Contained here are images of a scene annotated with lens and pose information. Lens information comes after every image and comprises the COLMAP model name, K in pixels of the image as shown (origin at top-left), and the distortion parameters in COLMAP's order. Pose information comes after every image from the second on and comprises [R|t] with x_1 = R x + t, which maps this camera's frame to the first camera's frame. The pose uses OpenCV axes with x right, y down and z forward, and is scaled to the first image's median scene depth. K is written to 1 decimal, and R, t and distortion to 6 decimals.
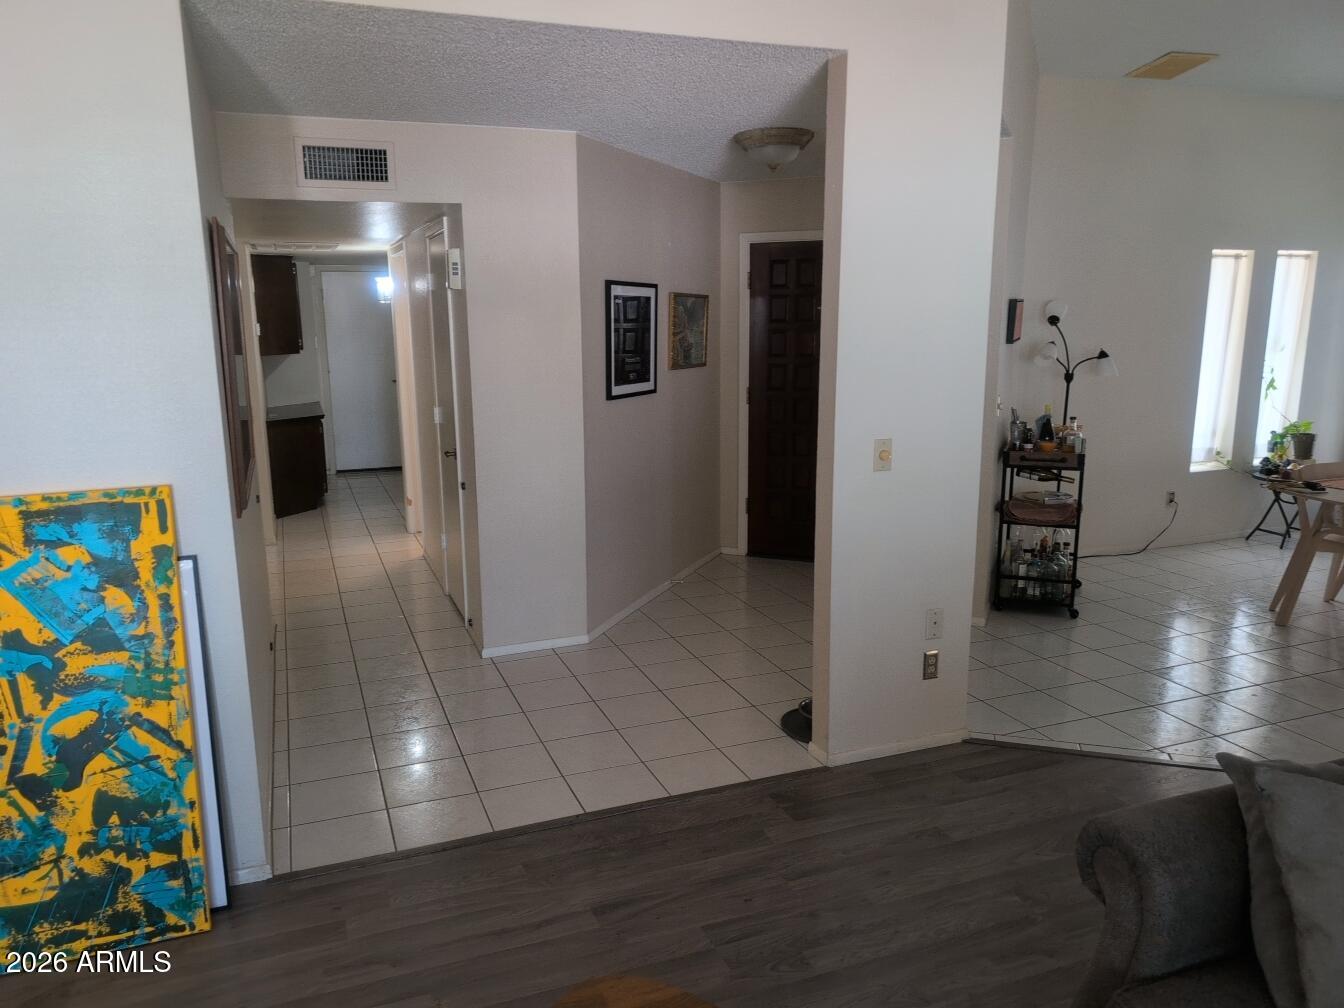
lens RADIAL K [[964.0, 0, 660.4], [0, 964.0, 508.0], [0, 0, 1]] dist [0.033298, -0.031336]
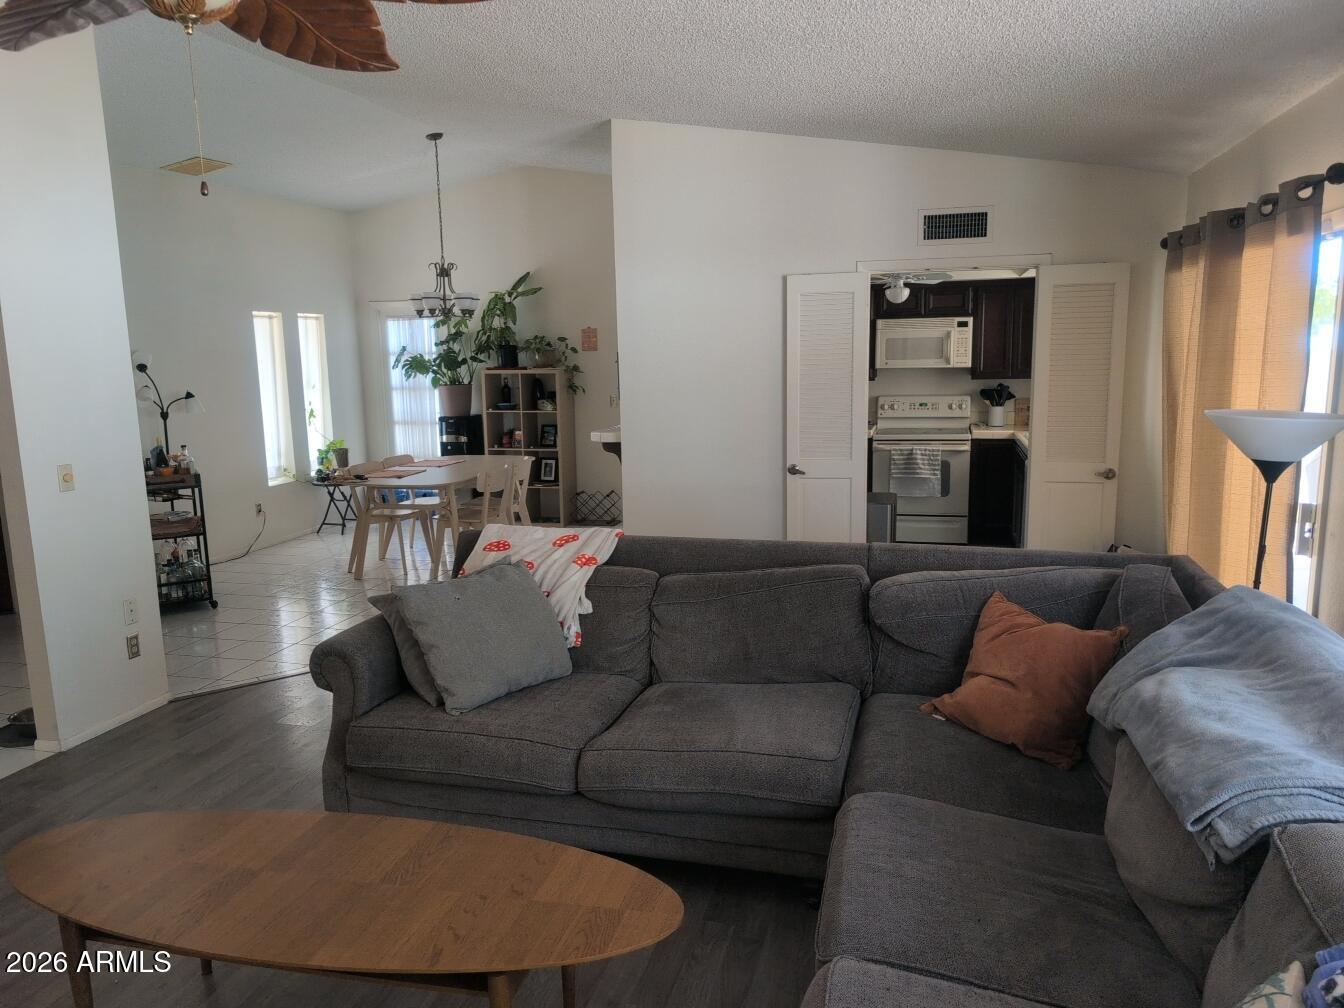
lens RADIAL K [[964.0, 0, 663.6], [0, 964.0, 507.3], [0, 0, 1]] dist [0.033298, -0.031336]
pose [[0.594755, -0.136247, 0.792277, -0.169482], [0.176934, 0.983552, 0.036317, 0.039969], [-0.784194, 0.118581, 0.609080, -0.184679]]
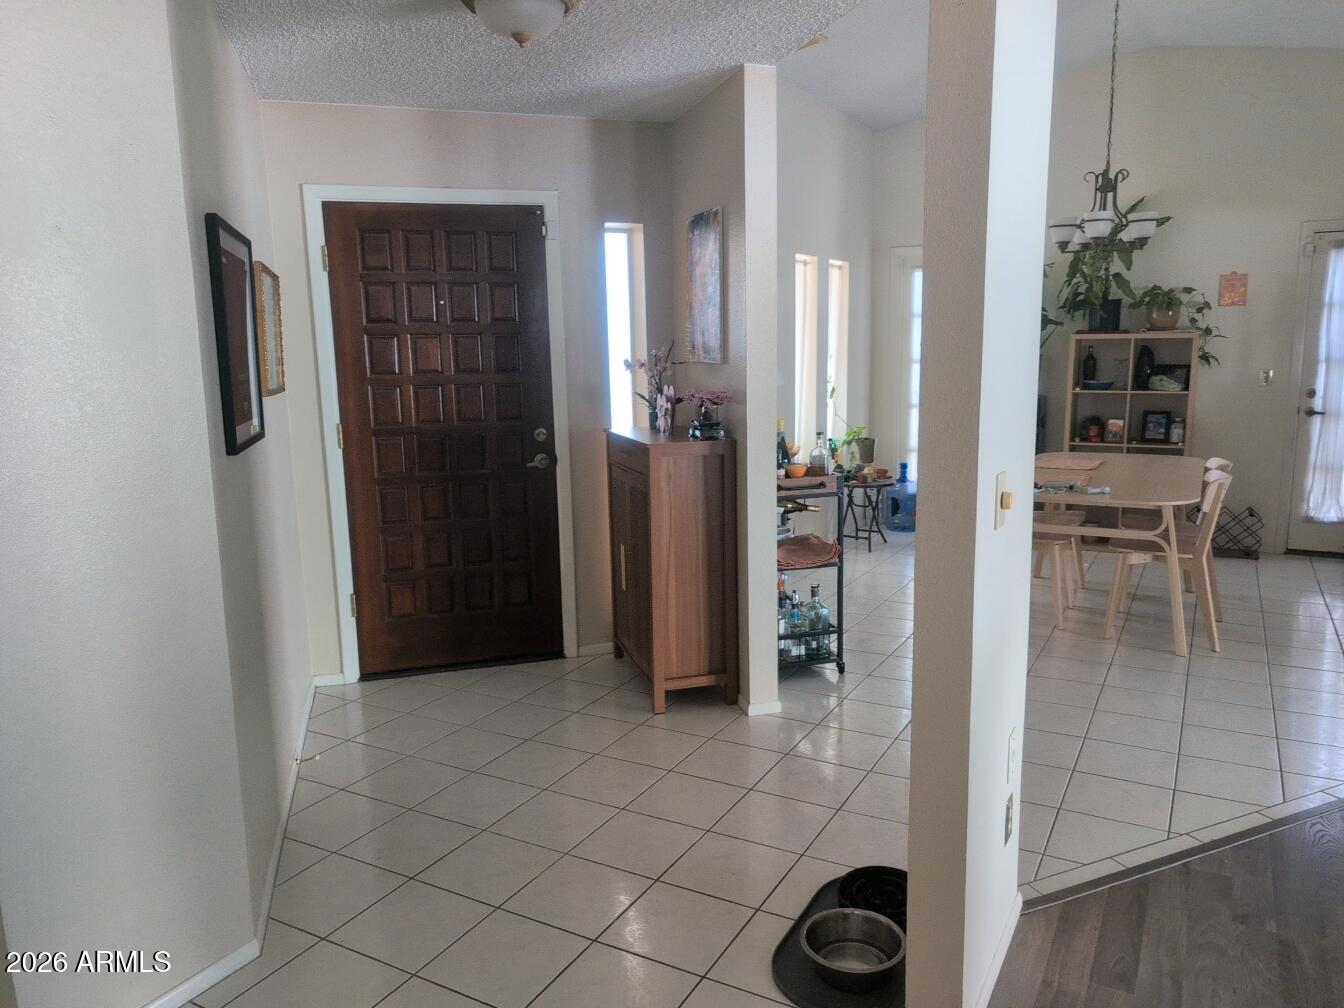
lens RADIAL K [[964.0, 0, 699.8], [0, 964.0, 499.5], [0, 0, 1]] dist [0.033298, -0.031336]
pose [[0.759111, -0.112100, 0.641237, -0.158577], [0.142841, 0.989738, 0.003927, -0.048112], [-0.635096, 0.088614, 0.767333, 0.388538]]
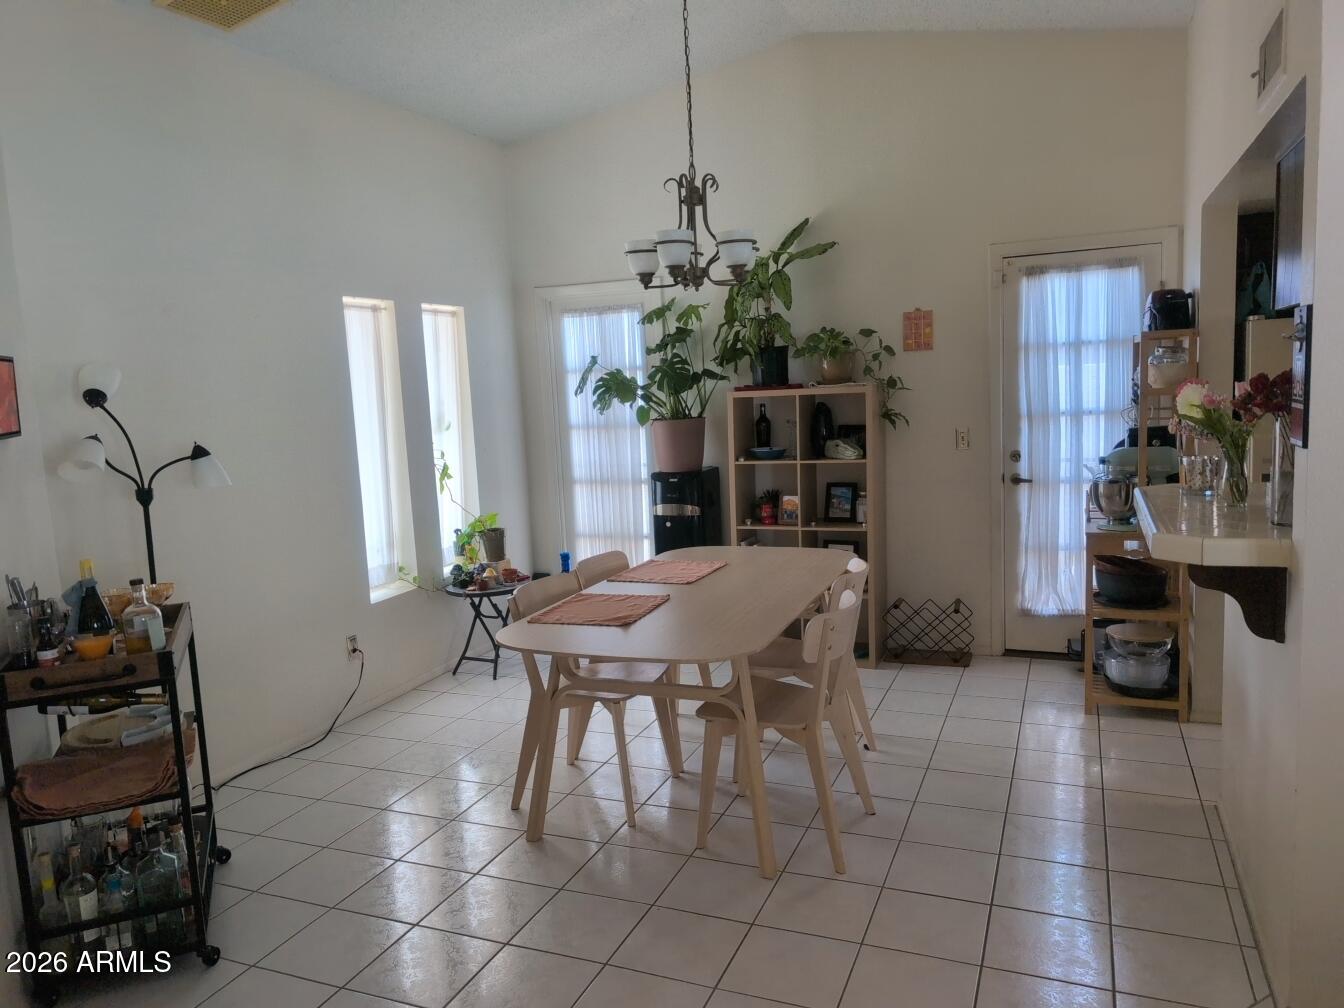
lens RADIAL K [[964.0, 0, 664.7], [0, 964.0, 505.9], [0, 0, 1]] dist [0.033298, -0.031336]
pose [[0.692948, -0.117040, 0.711425, 0.229426], [0.187856, 0.981963, -0.021430, -0.060353], [-0.696084, 0.148496, 0.702436, 0.394085]]
